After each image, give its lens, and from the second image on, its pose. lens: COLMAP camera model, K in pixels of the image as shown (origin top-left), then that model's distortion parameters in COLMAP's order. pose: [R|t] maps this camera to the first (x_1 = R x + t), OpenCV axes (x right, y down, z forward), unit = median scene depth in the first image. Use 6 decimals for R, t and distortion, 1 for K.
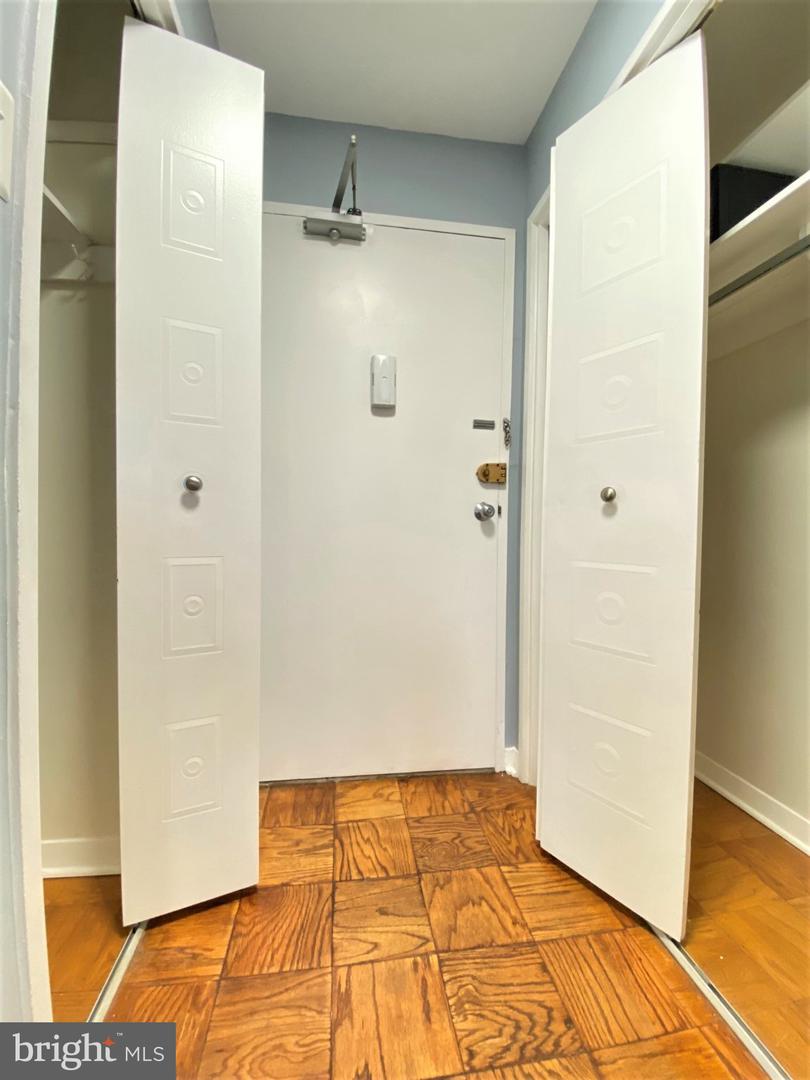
lens RADIAL K [[436.2, 0, 393.7], [0, 436.2, 536.4], [0, 0, 1]] dist [0.011034, -0.012980]
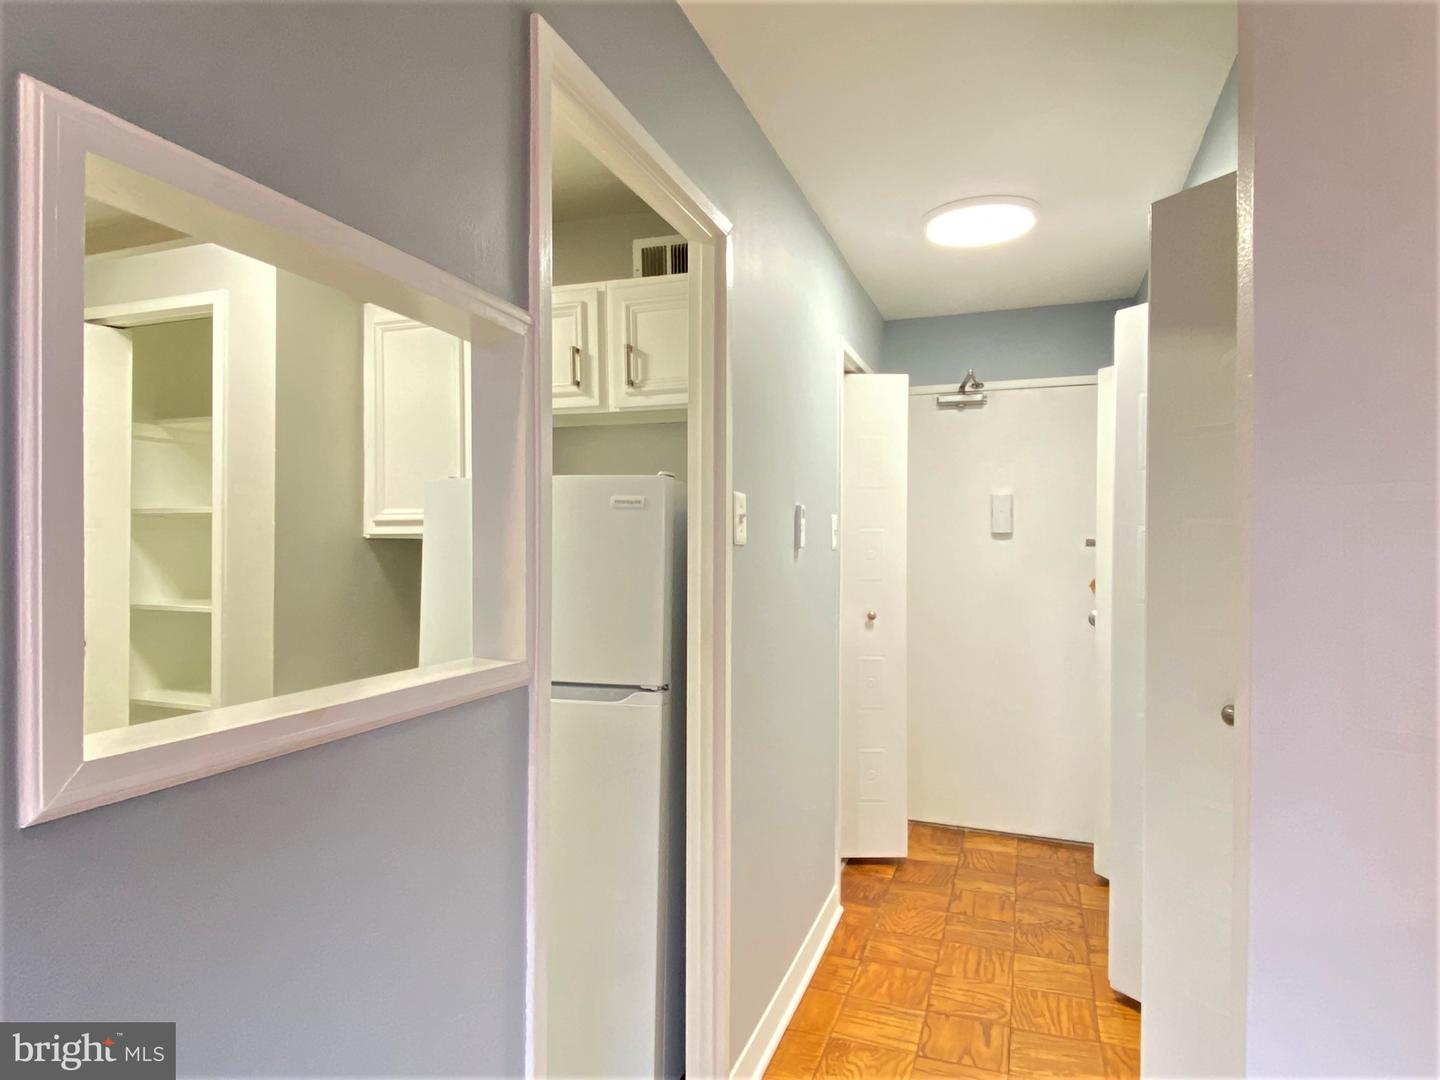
lens RADIAL K [[840.5, 0, 712.8], [0, 840.5, 550.8], [0, 0, 1]] dist [0.000327, 0.000068]
pose [[0.883603, -0.016247, -0.467954, 0.488573], [0.005297, 0.999681, -0.024707, -0.260988], [0.468206, 0.019352, 0.883407, -1.983714]]
